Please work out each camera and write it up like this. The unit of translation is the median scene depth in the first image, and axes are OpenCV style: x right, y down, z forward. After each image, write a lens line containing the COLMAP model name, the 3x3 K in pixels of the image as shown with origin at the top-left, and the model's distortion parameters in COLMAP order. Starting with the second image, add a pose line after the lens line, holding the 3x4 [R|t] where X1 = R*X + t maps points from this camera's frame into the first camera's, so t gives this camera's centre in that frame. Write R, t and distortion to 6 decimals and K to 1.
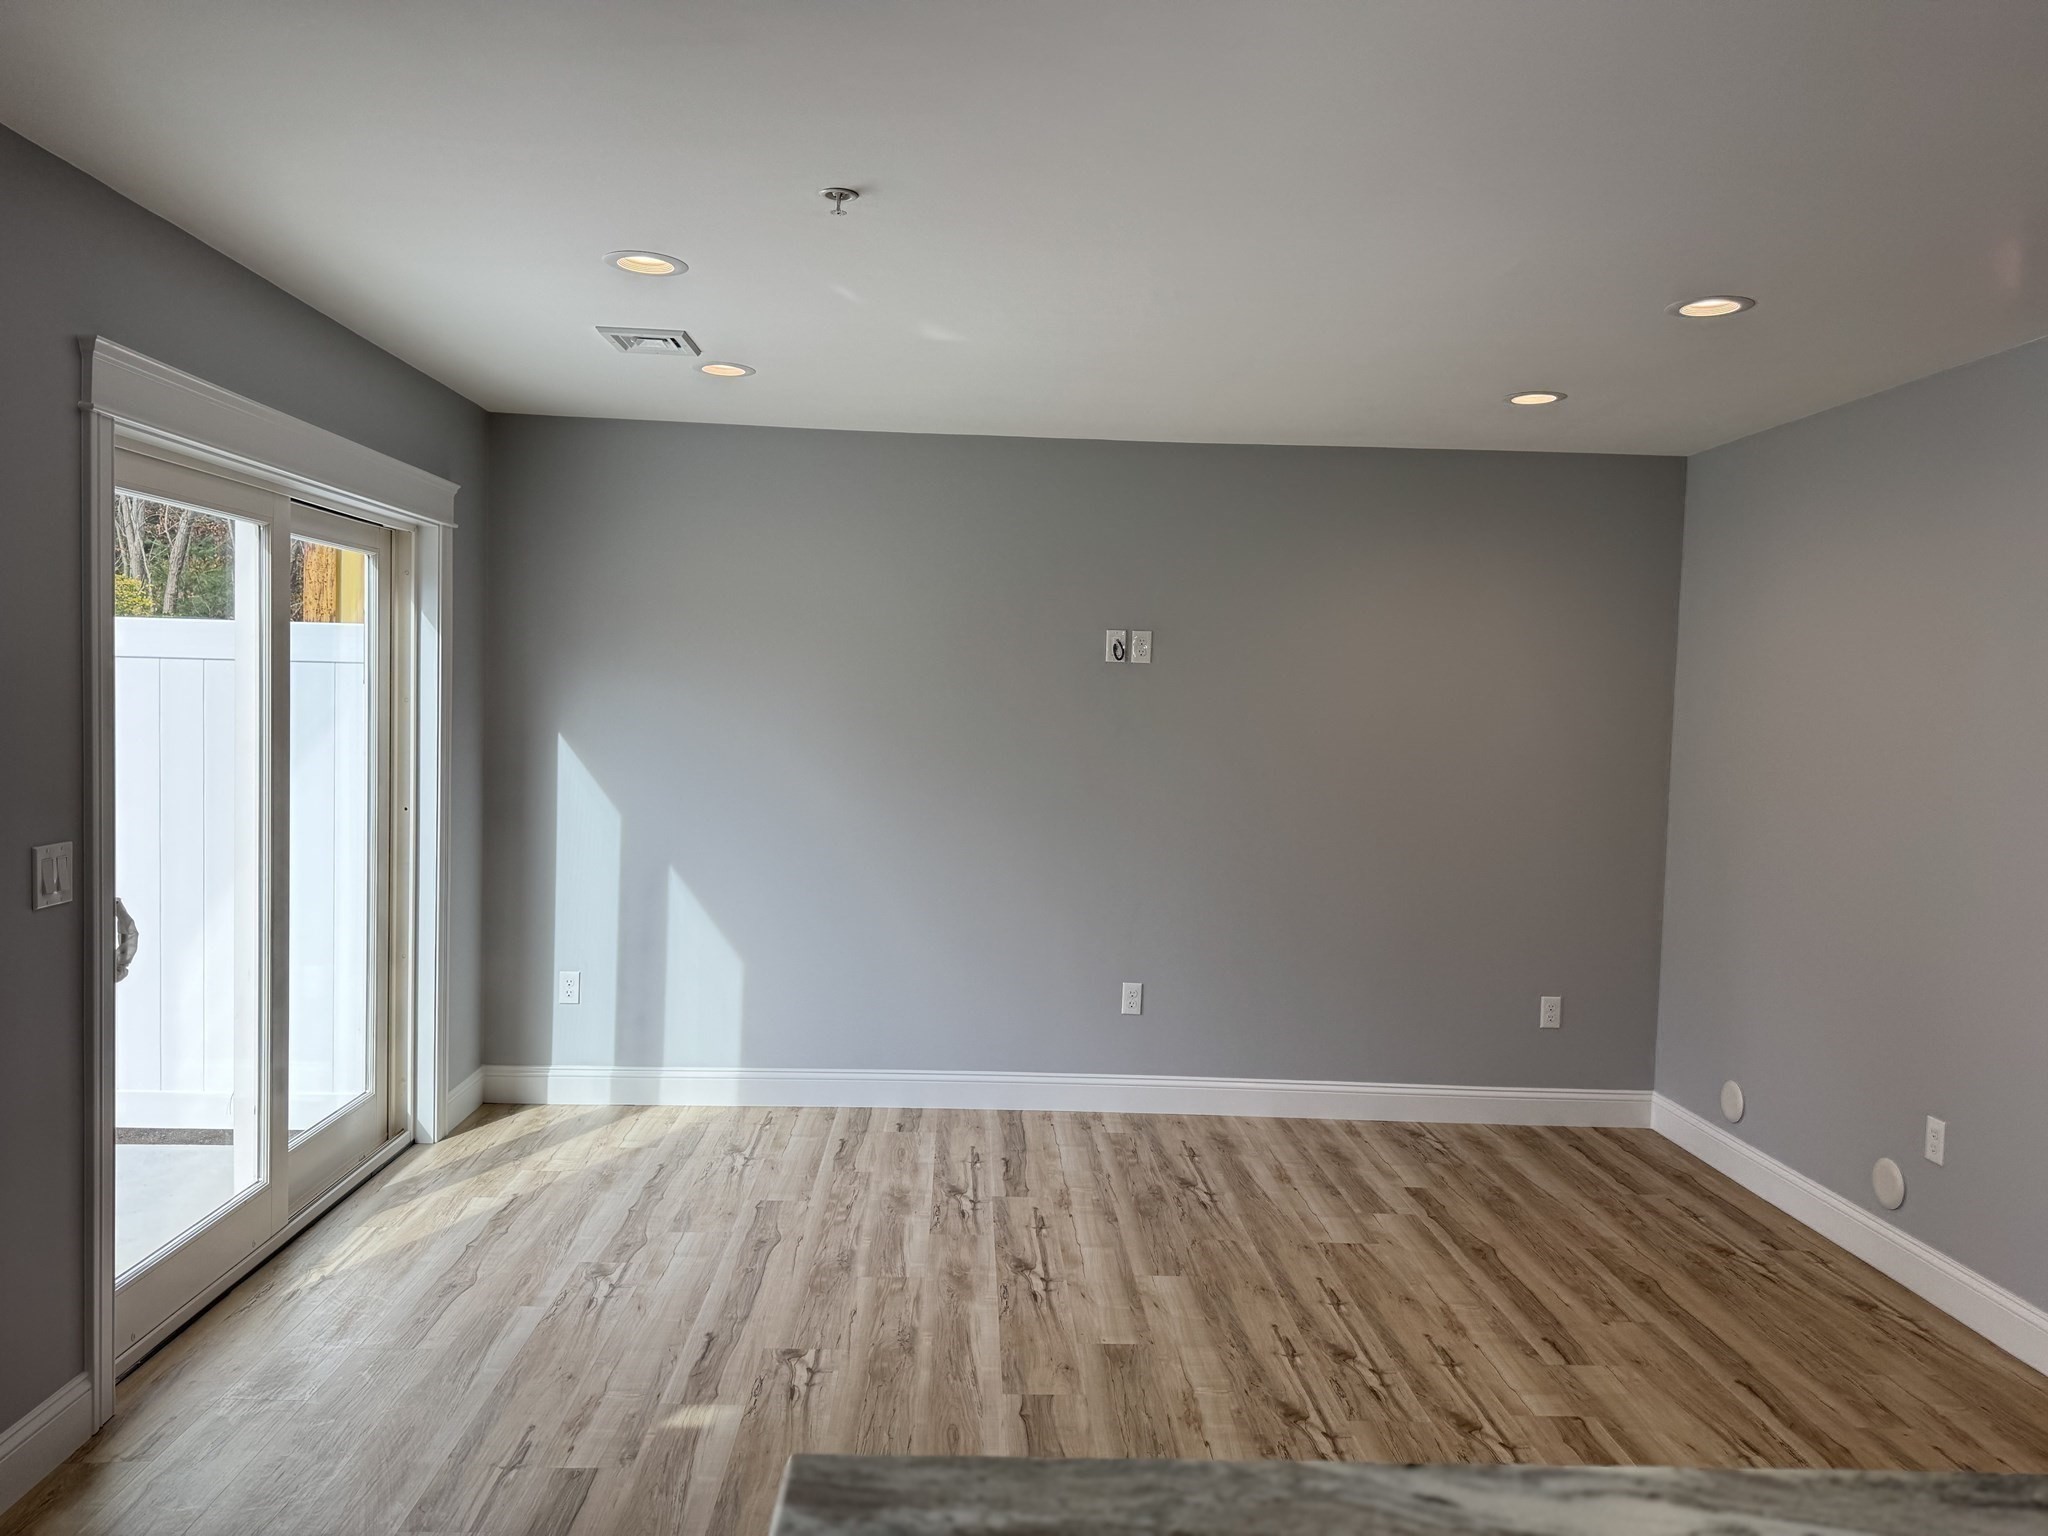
lens RADIAL K [[1443.6, 0, 1011.1], [0, 1443.6, 773.0], [0, 0, 1]] dist [0.078946, -0.103170]
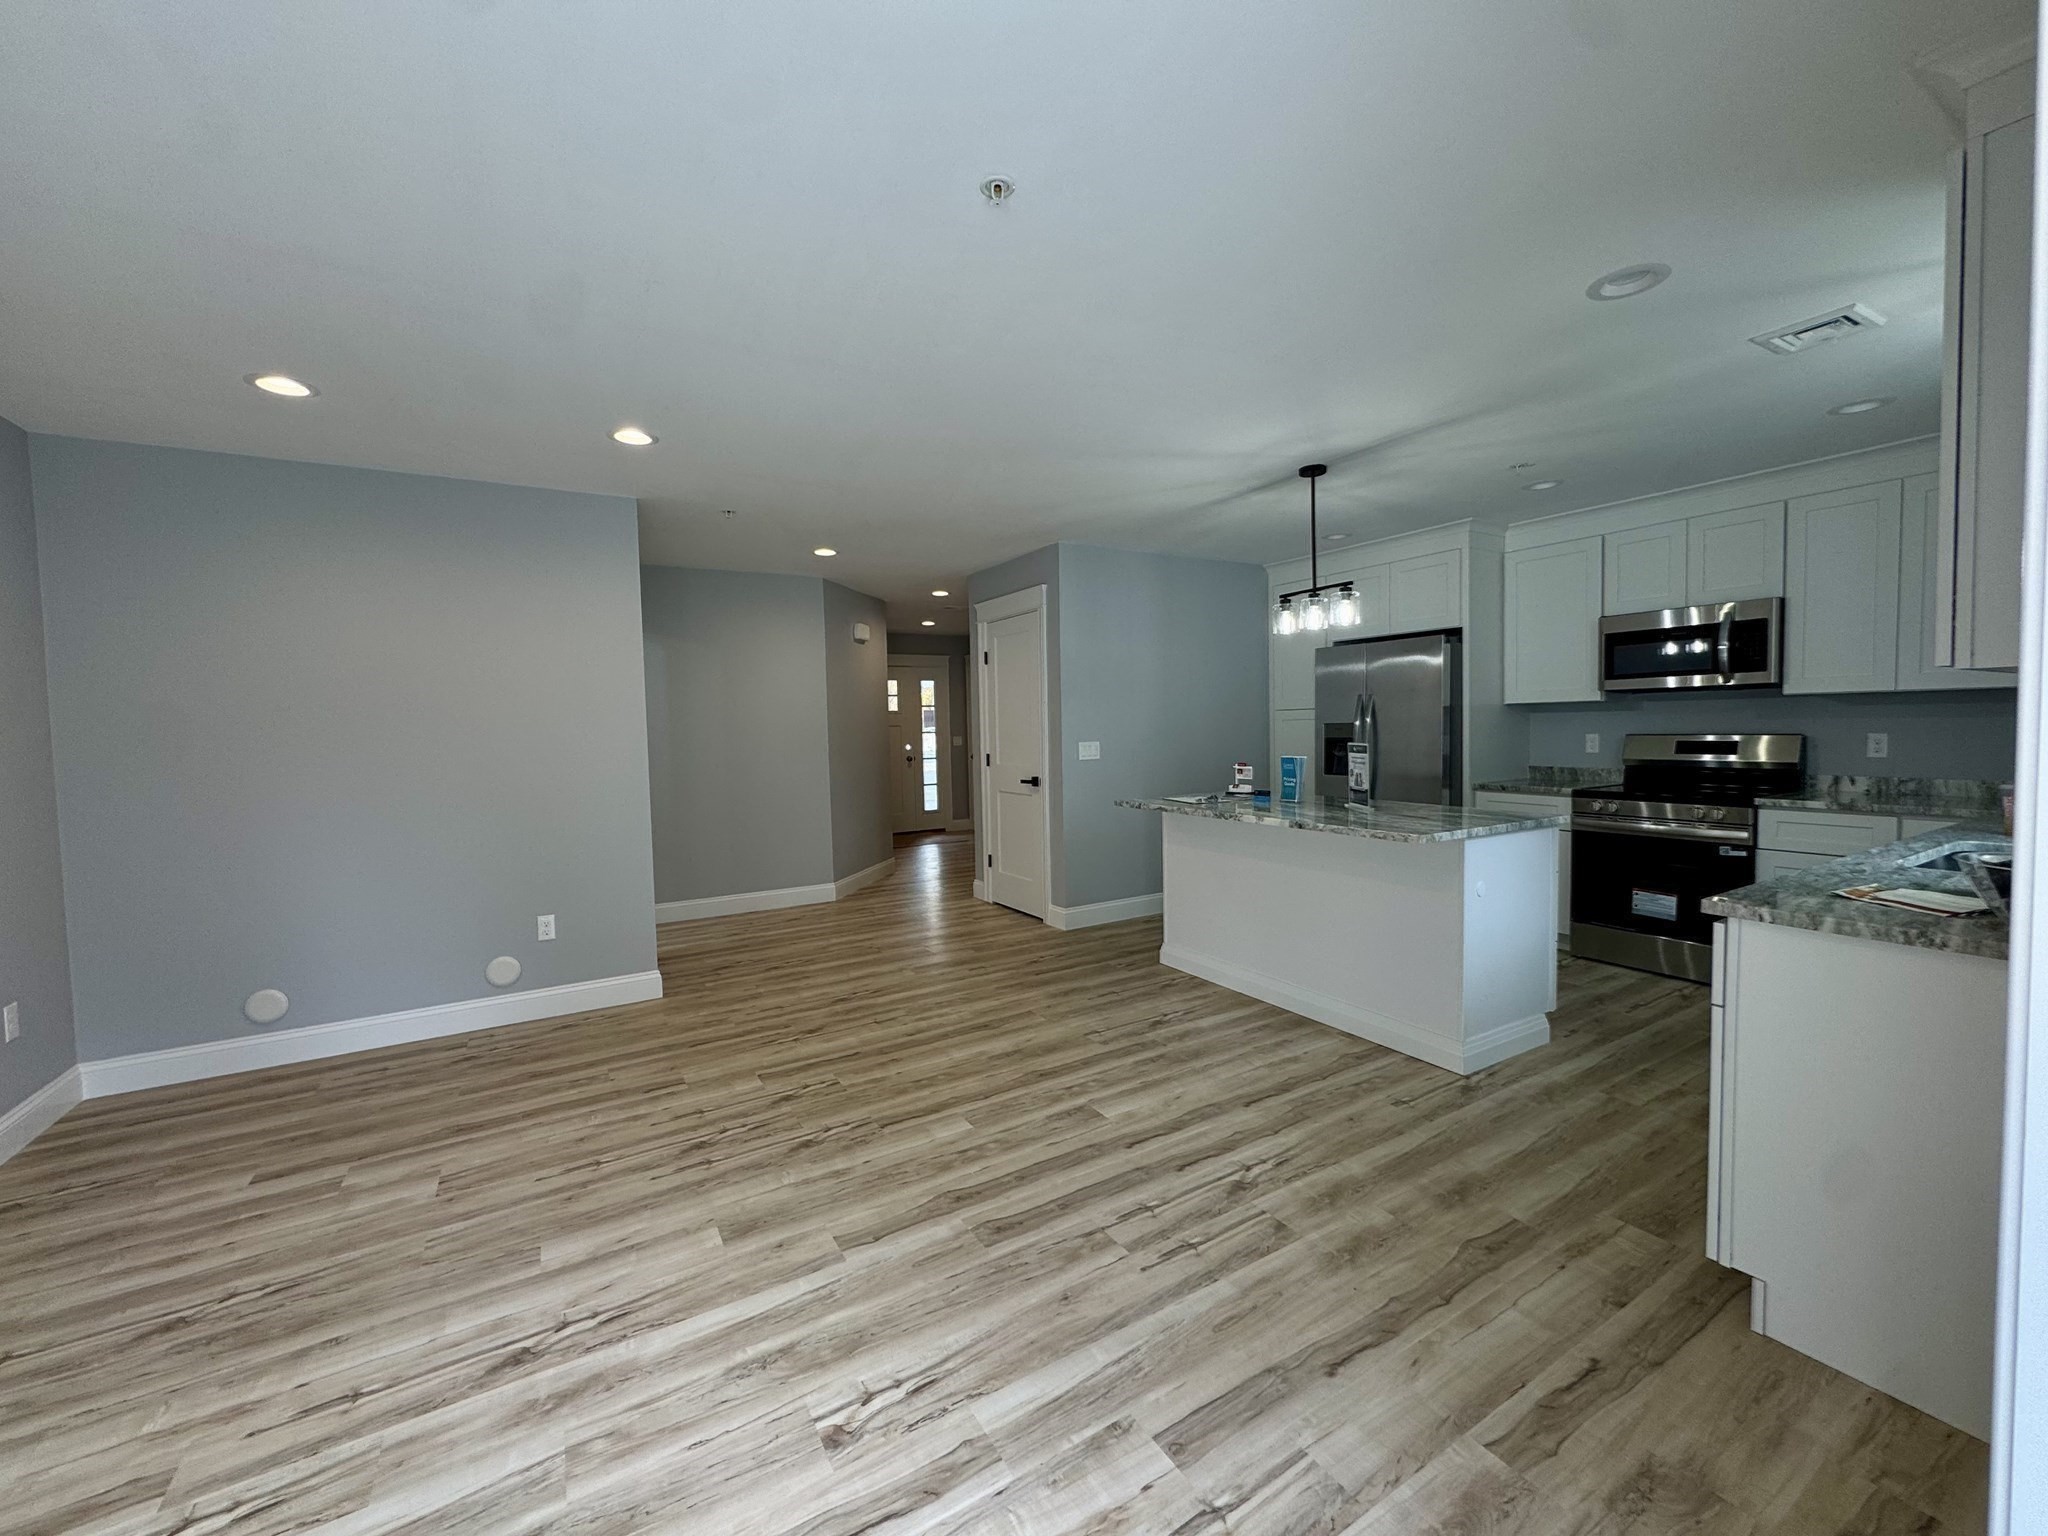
lens RADIAL K [[817.9, 0, 1022.5], [0, 817.9, 763.1], [0, 0, 1]] dist [0.001487, 0.000327]
pose [[-0.484669, -0.060633, 0.872594, -0.504930], [0.053225, 0.993702, 0.098611, -0.014713], [-0.873077, 0.094238, -0.478389, 0.955513]]
